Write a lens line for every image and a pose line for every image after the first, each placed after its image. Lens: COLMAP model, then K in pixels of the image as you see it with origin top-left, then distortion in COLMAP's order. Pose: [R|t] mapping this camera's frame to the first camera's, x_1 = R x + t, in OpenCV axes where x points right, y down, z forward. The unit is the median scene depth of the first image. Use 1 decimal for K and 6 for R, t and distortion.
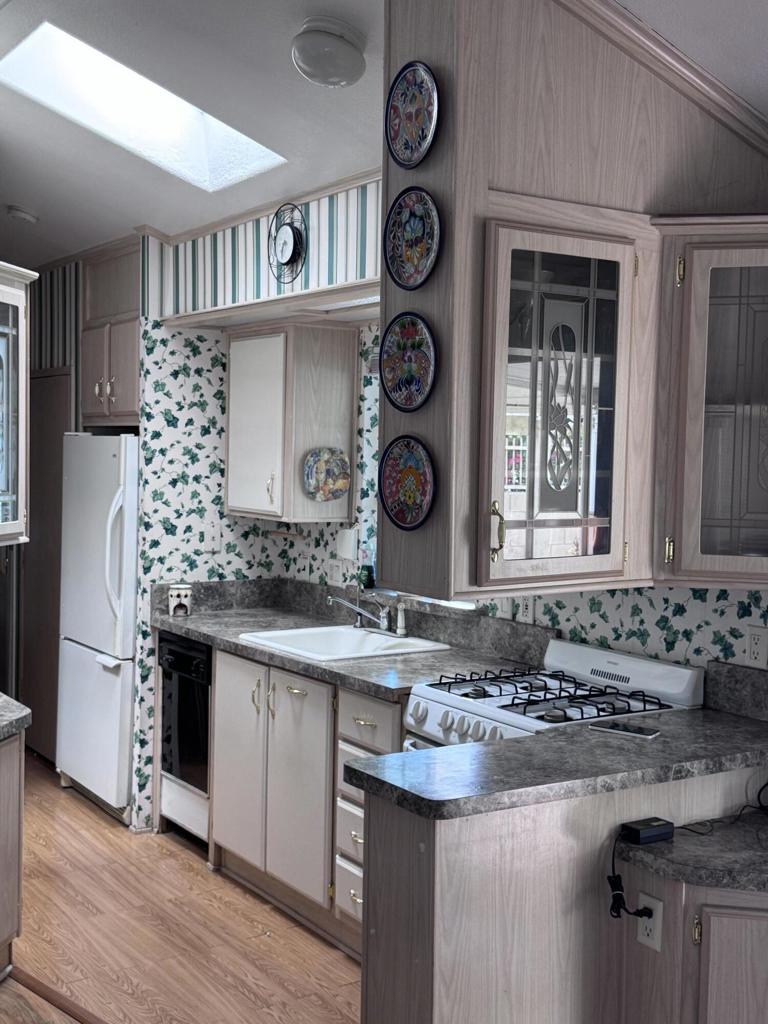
lens RADIAL K [[1185.2, 0, 384.0], [0, 1185.2, 512.0], [0, 0, 1]] dist [0.169563, -0.396994]
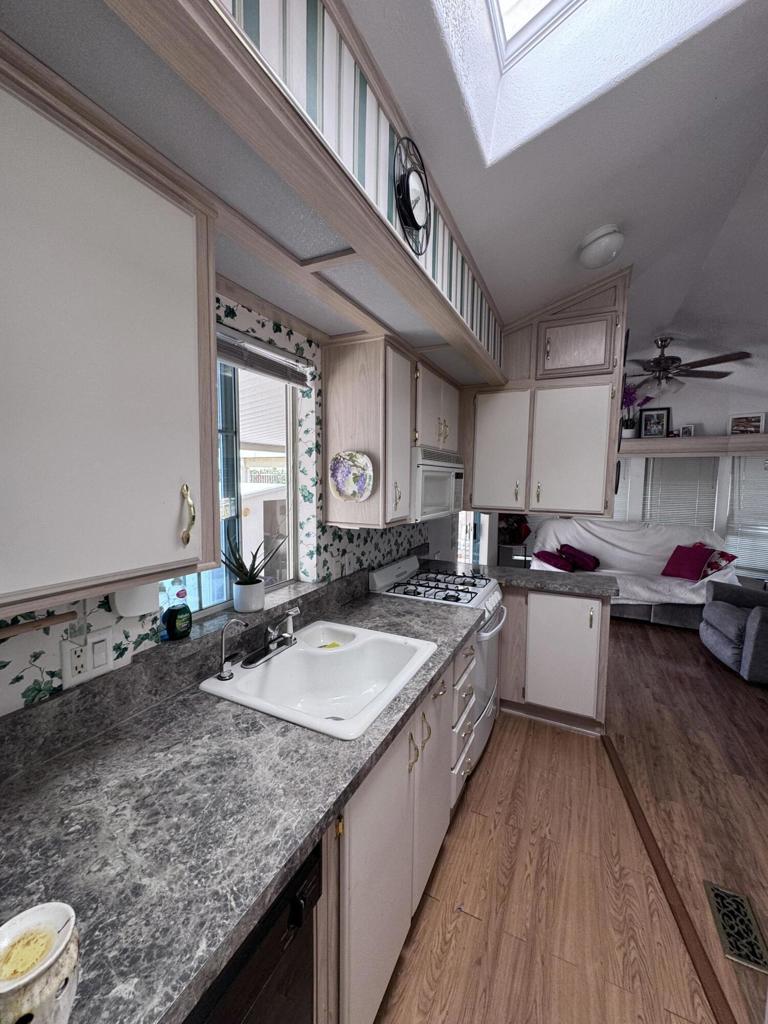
lens RADIAL K [[409.4, 0, 384.7], [0, 409.4, 512.5], [0, 0, 1]] dist [-0.002896, 0.000997]
pose [[-0.490386, -0.100276, 0.865717, -0.276688], [0.024696, 0.991361, 0.128819, -0.040113], [-0.871155, 0.084551, -0.483673, 0.967064]]
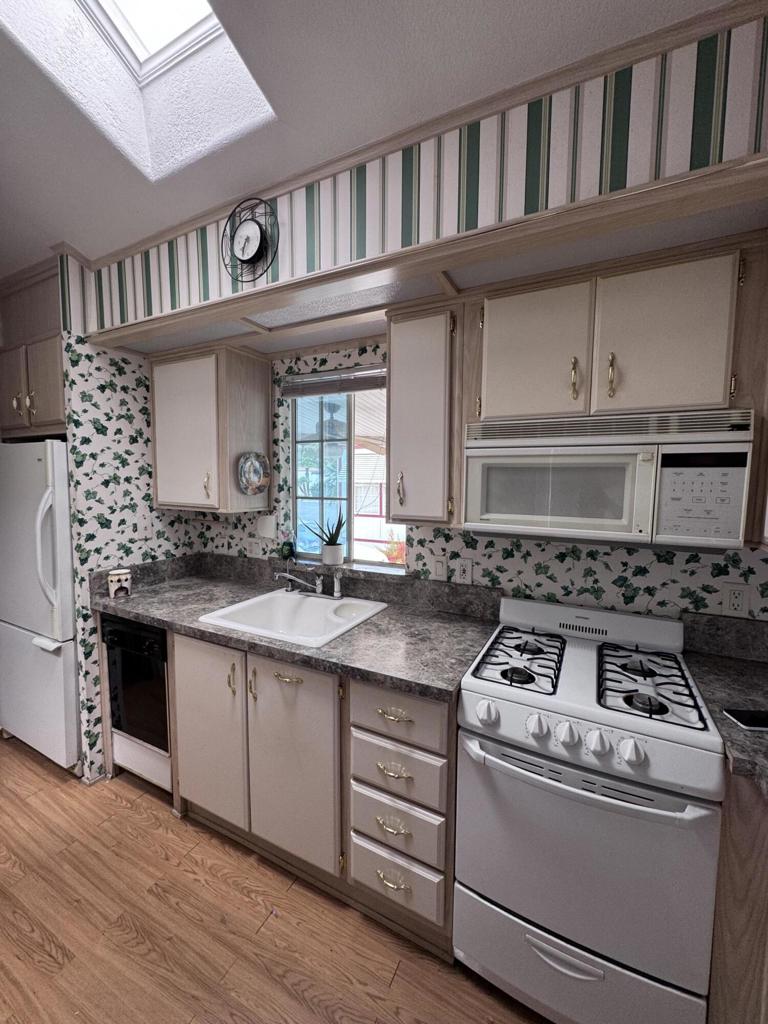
lens RADIAL K [[409.4, 0, 384.7], [0, 409.4, 512.5], [0, 0, 1]] dist [-0.002896, 0.000997]
pose [[0.878731, -0.053064, 0.474358, -0.129404], [0.034216, 0.998247, 0.048285, -0.006177], [-0.476089, -0.026199, 0.879007, 0.524162]]
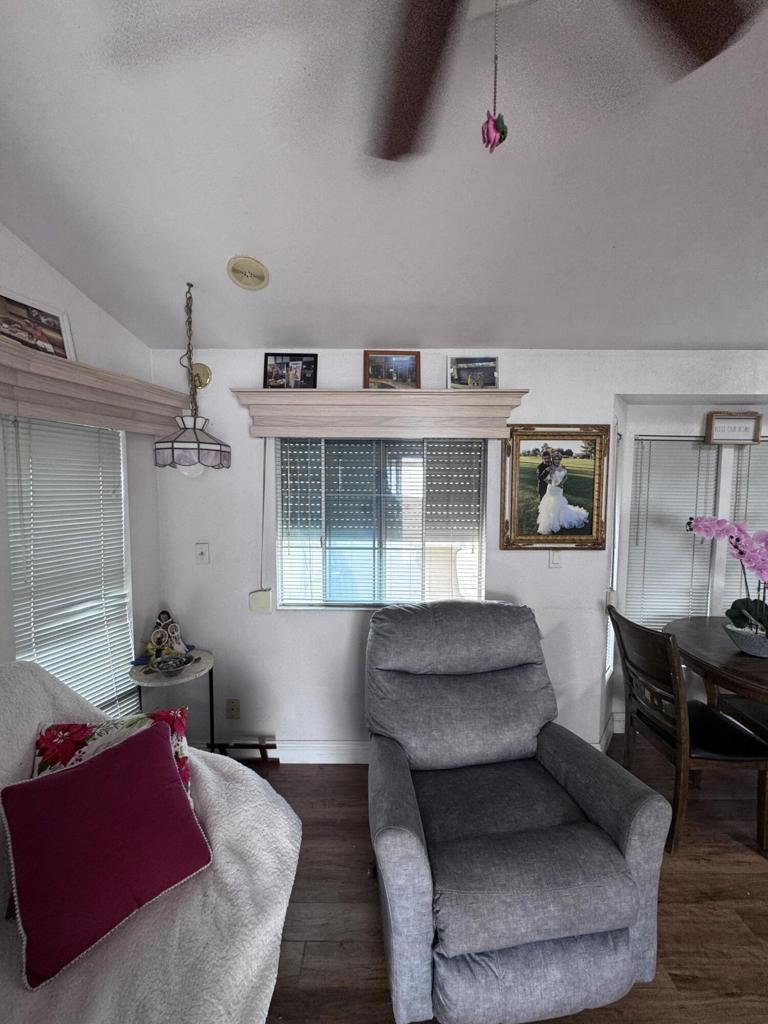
lens RADIAL K [[409.4, 0, 384.7], [0, 409.4, 512.5], [0, 0, 1]] dist [-0.002896, 0.000997]
pose [[-0.567137, 0.038435, -0.822726, 0.244114], [-0.058529, 0.994504, 0.086807, -0.001015], [0.821541, 0.097385, -0.561771, 0.212921]]
